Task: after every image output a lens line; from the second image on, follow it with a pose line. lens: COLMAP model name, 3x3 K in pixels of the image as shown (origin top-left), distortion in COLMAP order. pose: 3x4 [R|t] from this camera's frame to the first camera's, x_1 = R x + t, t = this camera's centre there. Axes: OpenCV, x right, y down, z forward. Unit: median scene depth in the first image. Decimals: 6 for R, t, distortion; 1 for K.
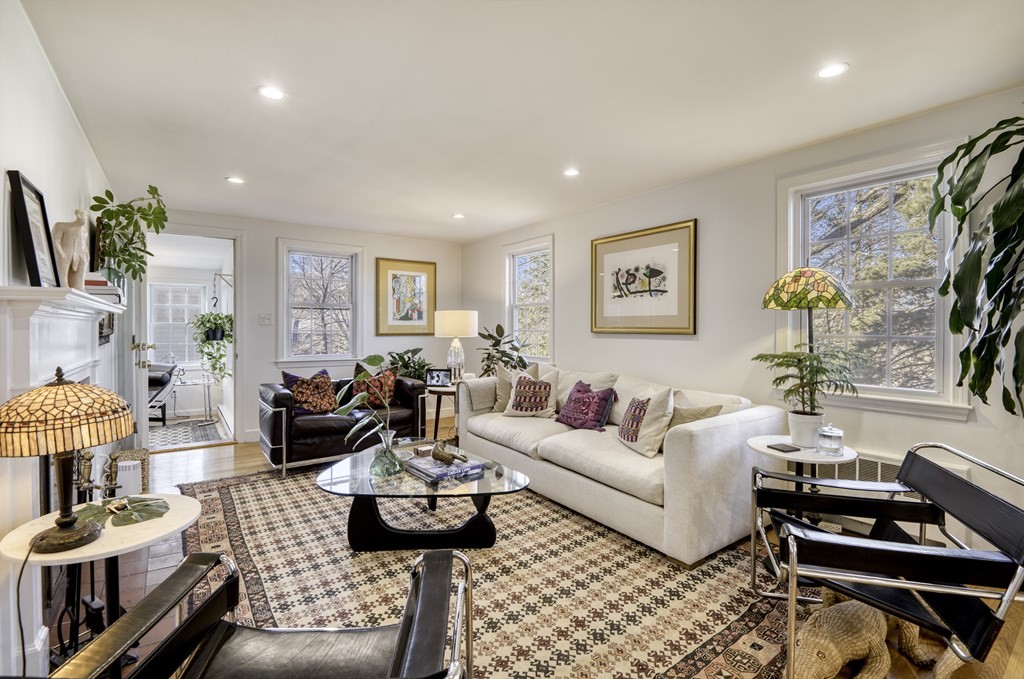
lens RADIAL K [[468.3, 0, 516.3], [0, 468.3, 333.3], [0, 0, 1]] dist [0.013333, -0.022686]
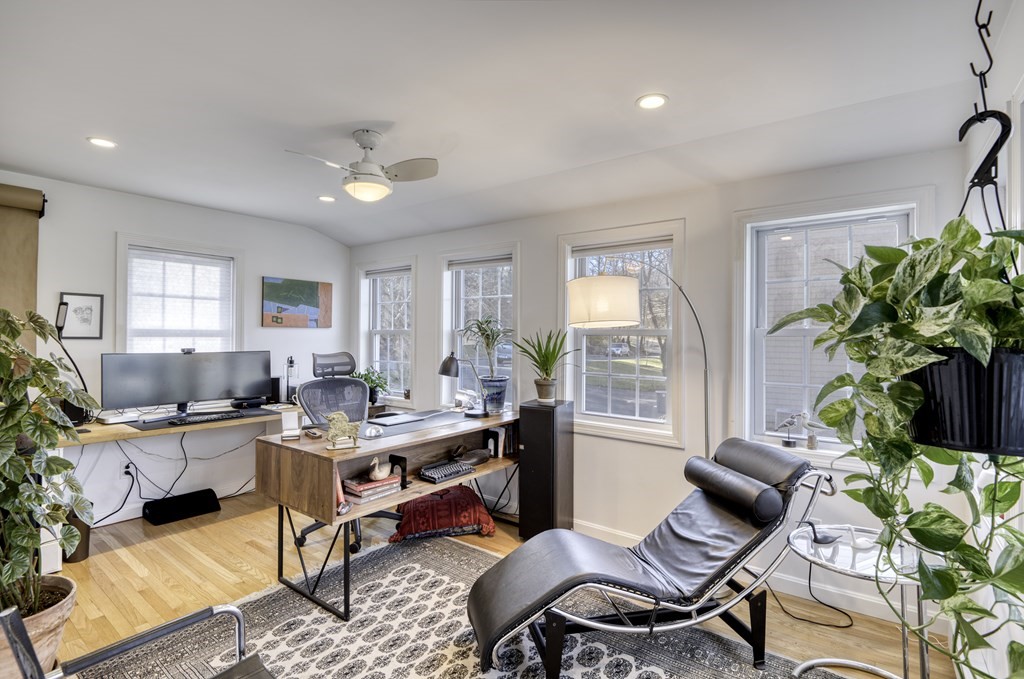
lens RADIAL K [[487.0, 0, 512.0], [0, 487.0, 339.5], [0, 0, 1]] dist [-0.003417, -0.000771]
pose [[0.298286, -0.007982, -0.954443, -0.495290], [-0.010219, 0.999881, -0.011556, -0.010158], [0.954422, 0.013201, 0.298169, 0.747159]]
